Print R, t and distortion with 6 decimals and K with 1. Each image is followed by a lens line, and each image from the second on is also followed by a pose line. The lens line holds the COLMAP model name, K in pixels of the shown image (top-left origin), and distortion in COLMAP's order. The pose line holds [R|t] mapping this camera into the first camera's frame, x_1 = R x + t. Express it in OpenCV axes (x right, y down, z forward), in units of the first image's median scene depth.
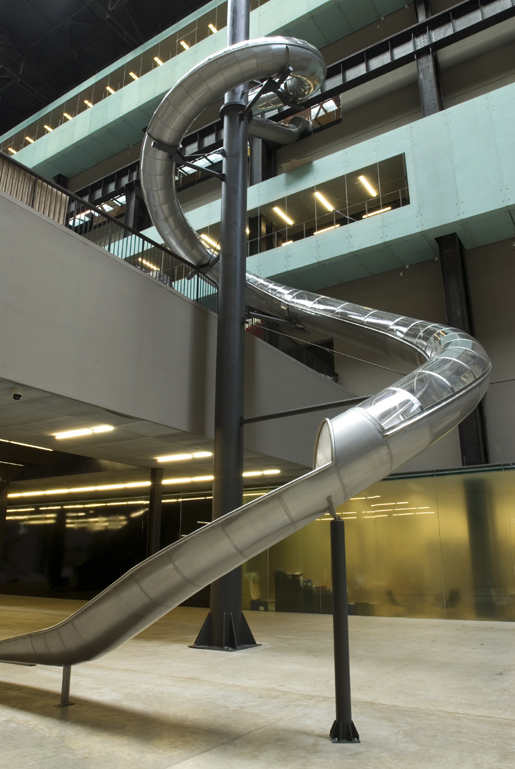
lens RADIAL K [[555.1, 0, 257.5], [0, 555.1, 384.5], [0, 0, 1]] dist [-0.079754, 0.041517]
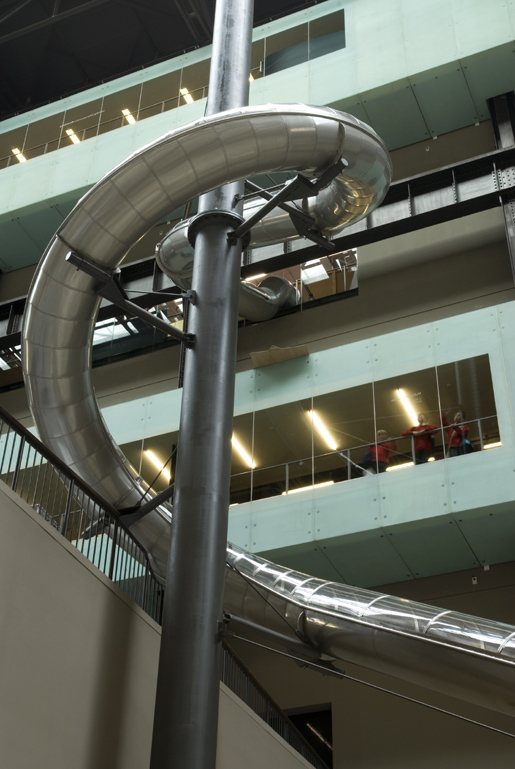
lens RADIAL K [[1091.7, 0, 259.4], [0, 1091.7, 400.7], [0, 0, 1]] dist [0.000121, 0.033526]
pose [[0.987668, 0.112971, 0.108392, -0.073116], [-0.067482, 0.931904, -0.356371, 0.016837], [-0.141271, 0.344662, 0.928036, 0.061812]]
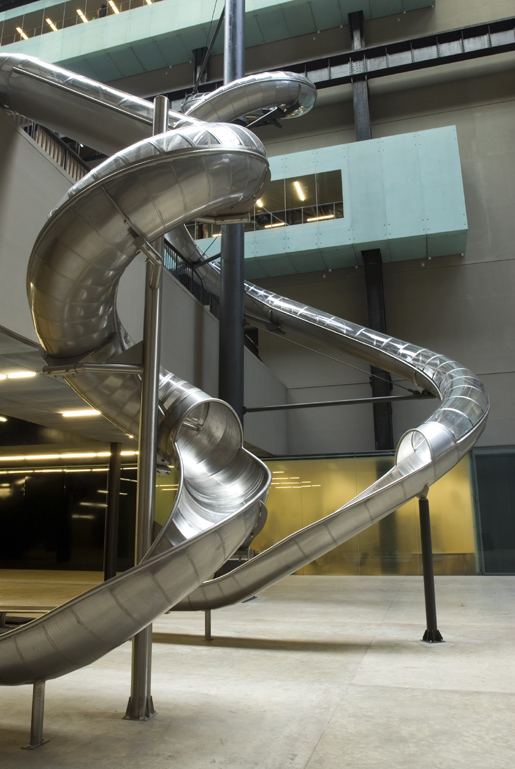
lens RADIAL K [[555.1, 0, 257.5], [0, 555.1, 384.5], [0, 0, 1]] dist [-0.079754, 0.041517]
pose [[0.962209, 0.062618, 0.265014, -0.192838], [-0.076936, 0.996065, 0.043985, -0.025219], [-0.261217, -0.062712, 0.963241, -0.078037]]
